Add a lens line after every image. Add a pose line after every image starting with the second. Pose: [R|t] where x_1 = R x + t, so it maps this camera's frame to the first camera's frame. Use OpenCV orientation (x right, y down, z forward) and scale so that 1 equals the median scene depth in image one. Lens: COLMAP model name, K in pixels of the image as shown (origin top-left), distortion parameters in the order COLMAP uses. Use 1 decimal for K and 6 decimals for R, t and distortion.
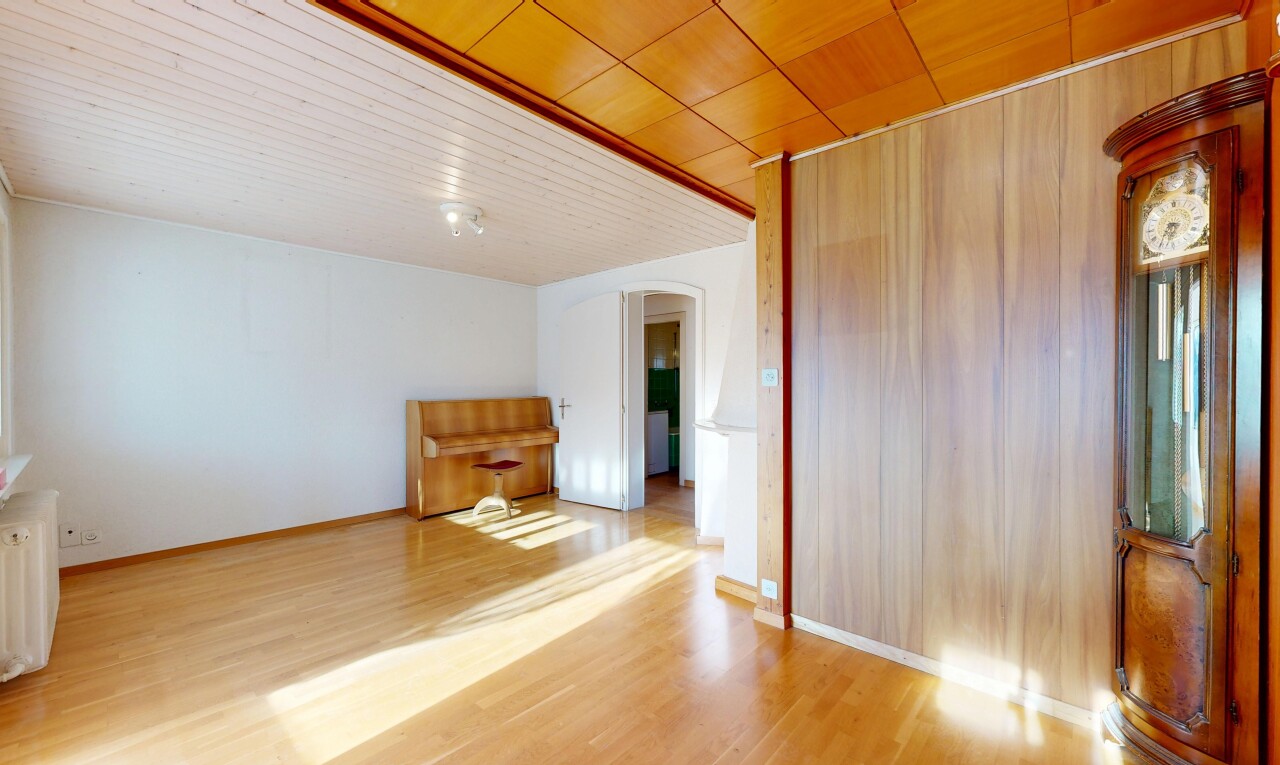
lens RADIAL K [[495.1, 0, 640.0], [0, 495.1, 382.5], [0, 0, 1]] dist [0.001554, 0.000040]
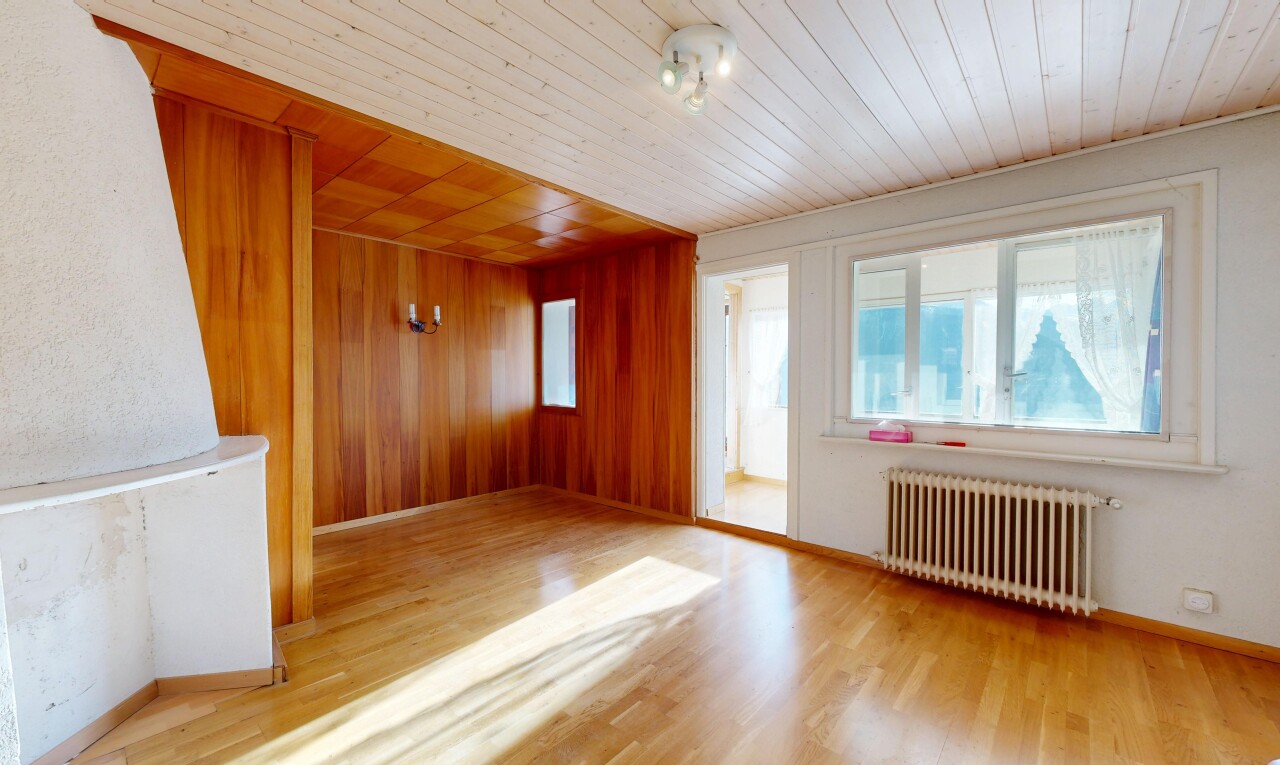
lens RADIAL K [[495.1, 0, 640.0], [0, 495.1, 382.5], [0, 0, 1]] dist [0.001554, 0.000040]
pose [[-0.999825, 0.000579, -0.018705, -0.337387], [0.000313, 0.999899, 0.014231, 0.002465], [0.018711, 0.014223, -0.999724, 1.814695]]
